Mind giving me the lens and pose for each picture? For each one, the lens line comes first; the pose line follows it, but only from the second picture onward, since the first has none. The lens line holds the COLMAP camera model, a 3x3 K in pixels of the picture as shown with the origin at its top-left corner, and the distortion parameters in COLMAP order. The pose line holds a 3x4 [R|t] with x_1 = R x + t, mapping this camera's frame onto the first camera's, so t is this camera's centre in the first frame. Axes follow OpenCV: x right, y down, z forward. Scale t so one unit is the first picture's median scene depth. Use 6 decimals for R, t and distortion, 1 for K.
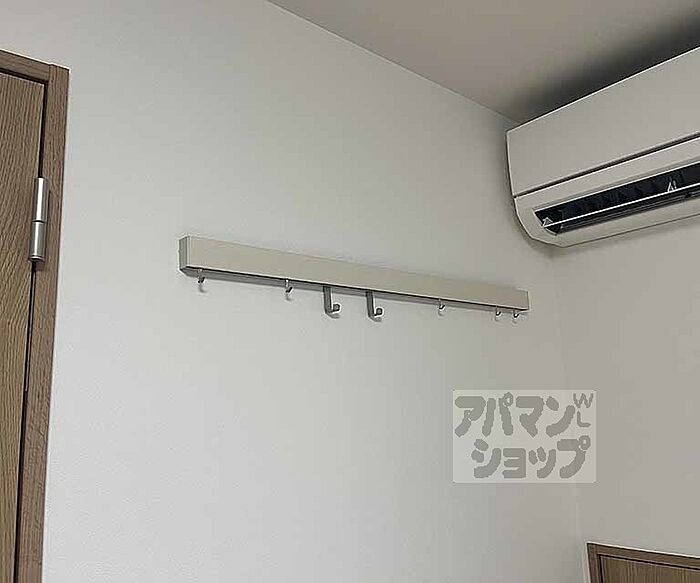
lens RADIAL K [[574.6, 0, 349.0], [0, 574.6, 292.7], [0, 0, 1]] dist [0.003502, -0.001631]
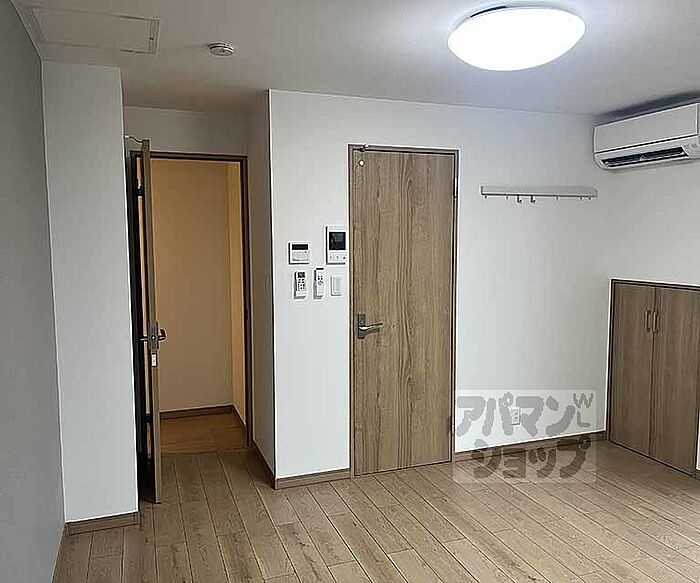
lens RADIAL K [[599.2, 0, 351.6], [0, 599.2, 291.4], [0, 0, 1]] dist [0.034791, -0.016034]
pose [[0.942538, 0.060887, -0.328504, 0.185480], [0.032313, 0.962031, 0.271021, -0.354964], [0.332533, -0.266063, 0.904783, -2.142515]]
